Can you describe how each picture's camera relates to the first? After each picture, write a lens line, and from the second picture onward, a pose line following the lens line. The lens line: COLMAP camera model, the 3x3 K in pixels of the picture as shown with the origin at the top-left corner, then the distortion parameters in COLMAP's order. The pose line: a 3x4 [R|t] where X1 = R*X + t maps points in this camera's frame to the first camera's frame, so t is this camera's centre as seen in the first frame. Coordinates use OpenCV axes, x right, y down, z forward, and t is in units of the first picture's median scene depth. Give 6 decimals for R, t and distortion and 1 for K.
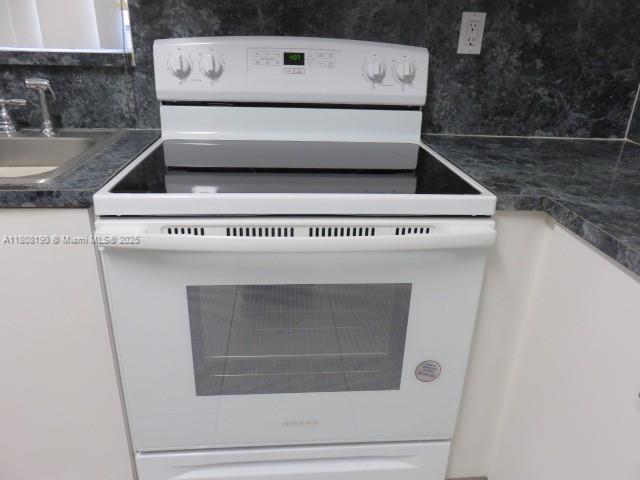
lens RADIAL K [[479.7, 0, 320.0], [0, 479.7, 240.0], [0, 0, 1]] dist [-0.009847, -0.000570]
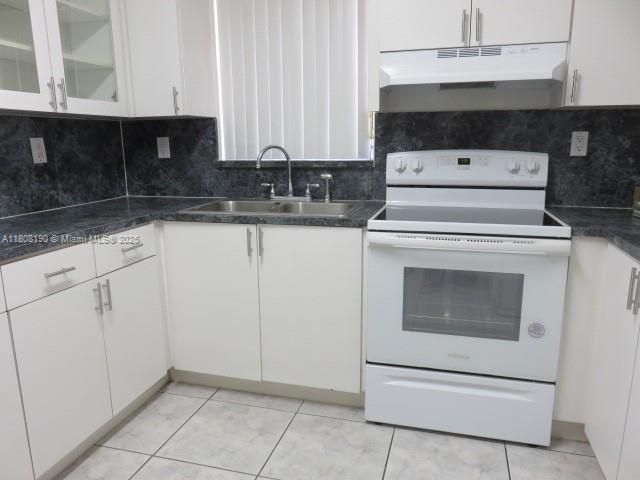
lens RADIAL K [[479.7, 0, 320.0], [0, 479.7, 240.0], [0, 0, 1]] dist [-0.009847, -0.000570]
pose [[0.940613, 0.030677, -0.338093, 0.051740], [-0.099059, 0.977370, -0.186911, 0.280664], [0.324708, 0.209302, 0.922365, -0.722372]]
